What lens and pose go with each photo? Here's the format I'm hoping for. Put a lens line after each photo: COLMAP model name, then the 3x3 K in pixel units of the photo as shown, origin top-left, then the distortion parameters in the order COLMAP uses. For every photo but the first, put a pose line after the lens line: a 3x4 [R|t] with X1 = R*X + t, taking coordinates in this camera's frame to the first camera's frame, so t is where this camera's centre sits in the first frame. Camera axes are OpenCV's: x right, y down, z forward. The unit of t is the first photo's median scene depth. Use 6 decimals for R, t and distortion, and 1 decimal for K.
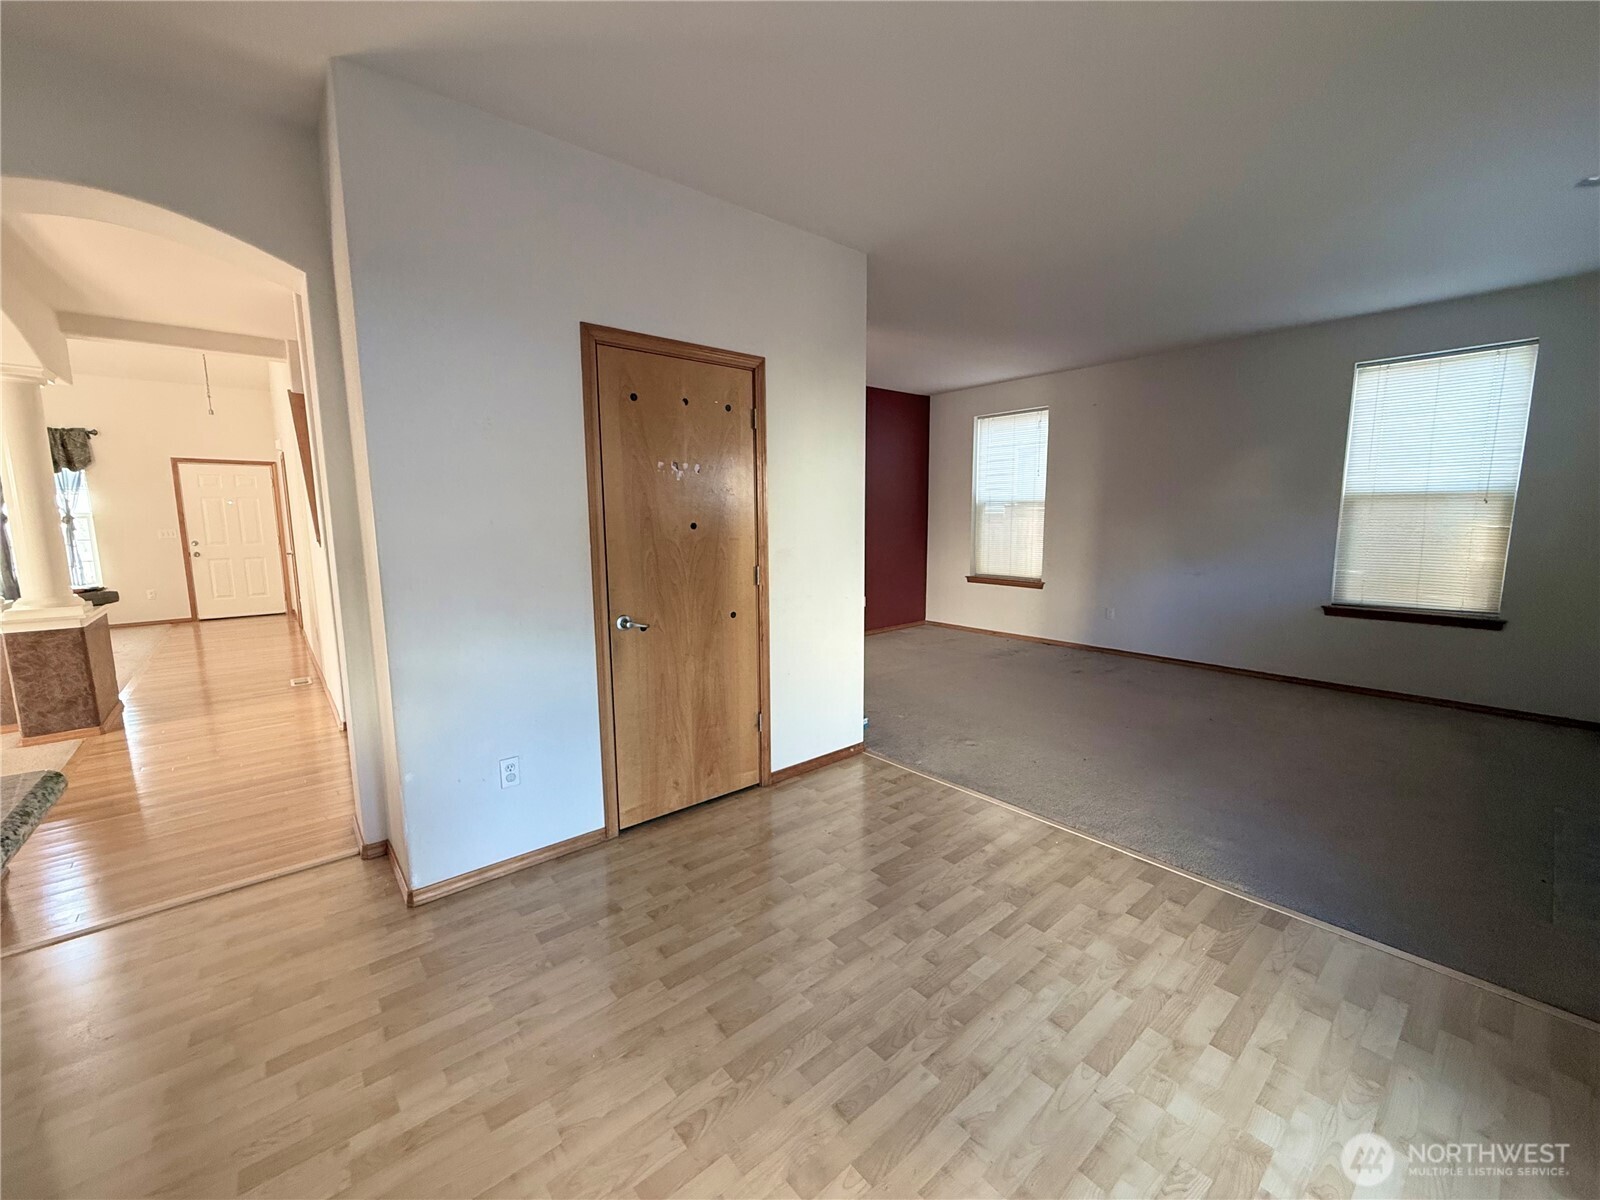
lens RADIAL K [[638.9, 0, 791.5], [0, 638.9, 597.0], [0, 0, 1]] dist [-0.000723, 0.000391]
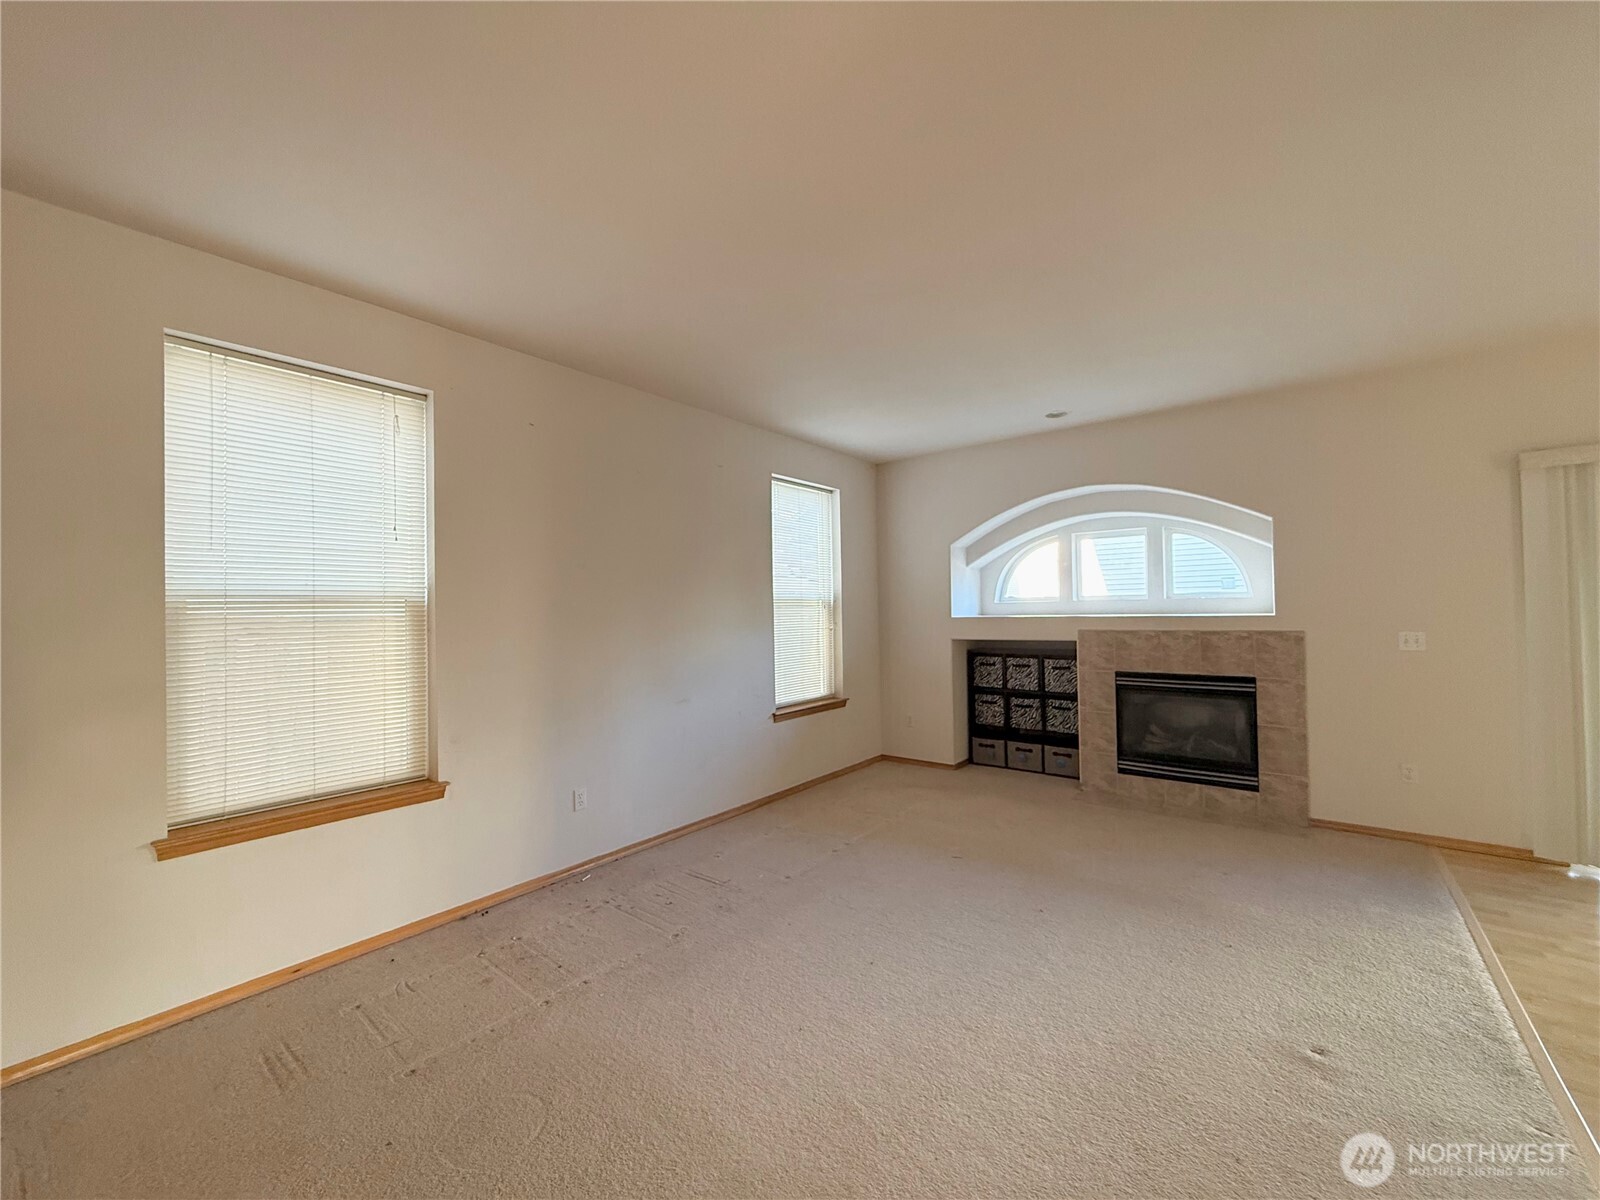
lens RADIAL K [[638.9, 0, 797.7], [0, 638.9, 601.2], [0, 0, 1]] dist [-0.000723, 0.000391]
pose [[-0.205671, 0.025425, 0.978291, -0.394181], [0.143613, 0.989624, 0.004473, -0.521993], [-0.968026, 0.141415, -0.207188, 3.917797]]
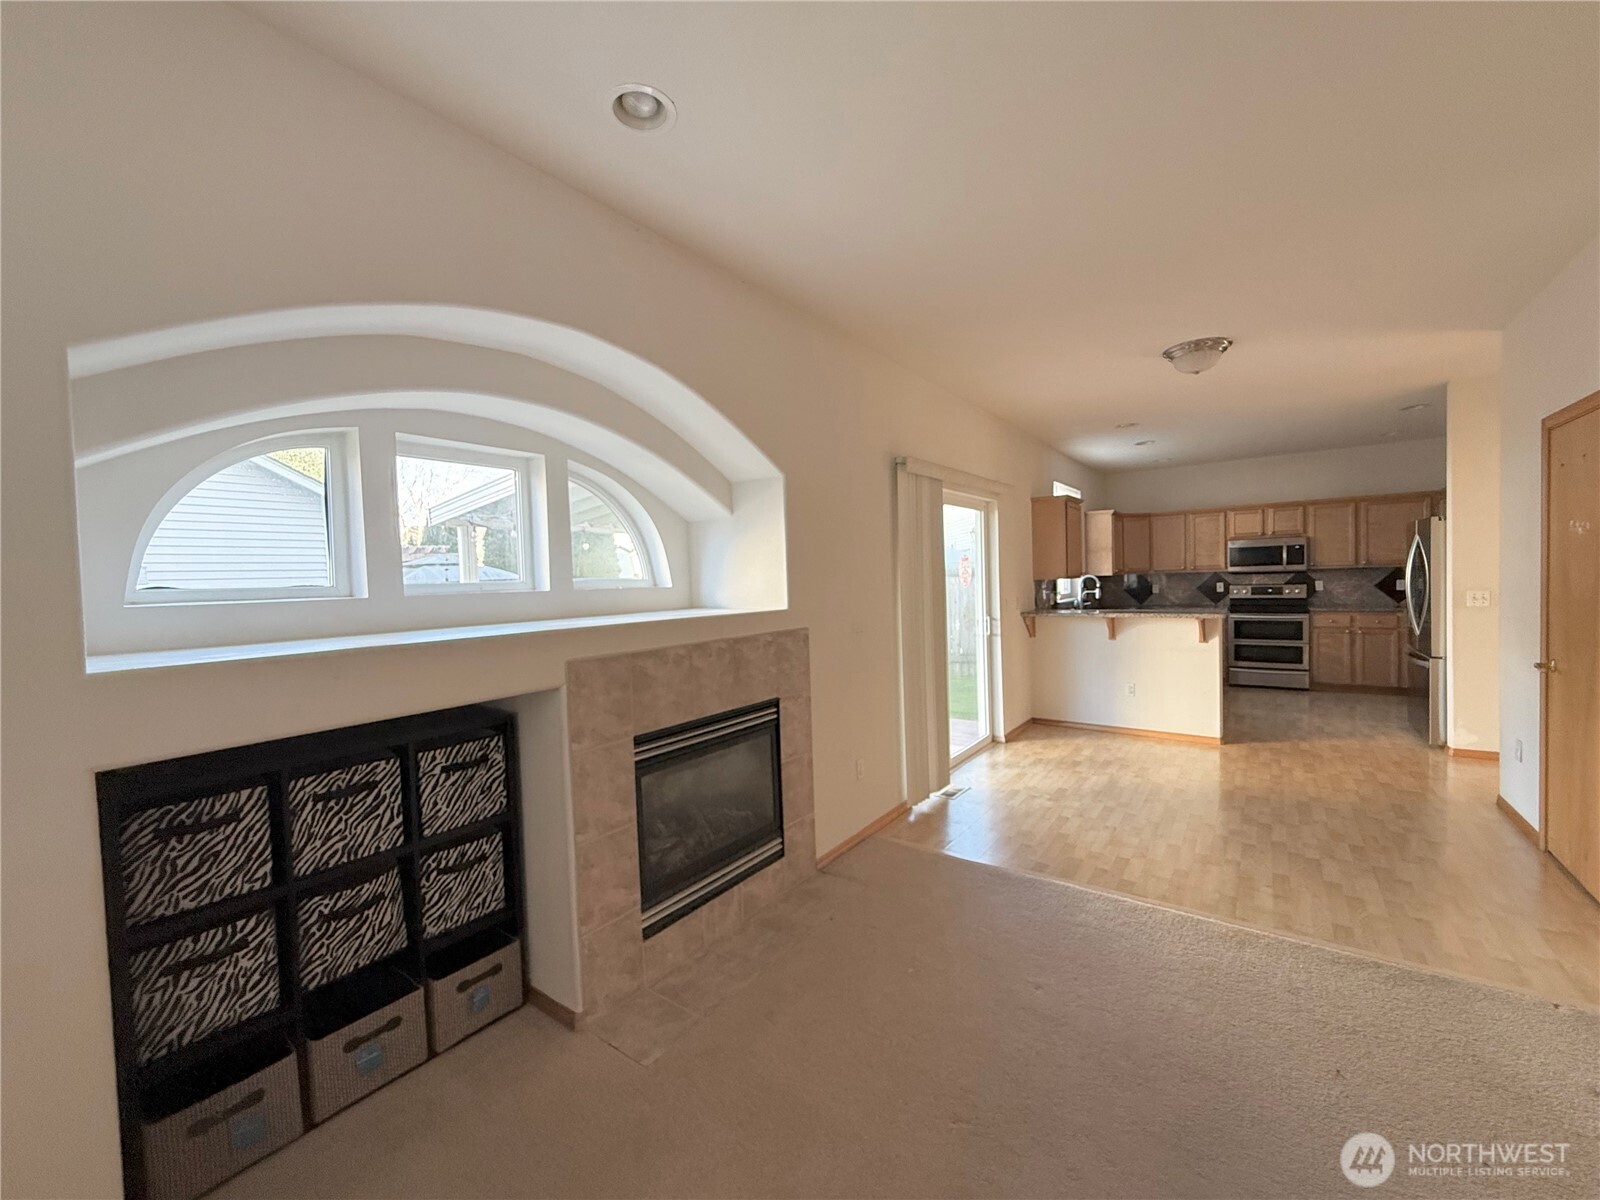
lens RADIAL K [[638.9, 0, 801.4], [0, 638.9, 601.7], [0, 0, 1]] dist [-0.000723, 0.000391]
pose [[-0.968666, 0.050571, -0.243166, 2.441368], [0.010920, 0.986777, 0.161719, -0.503259], [0.248129, 0.153996, -0.956409, 3.287527]]
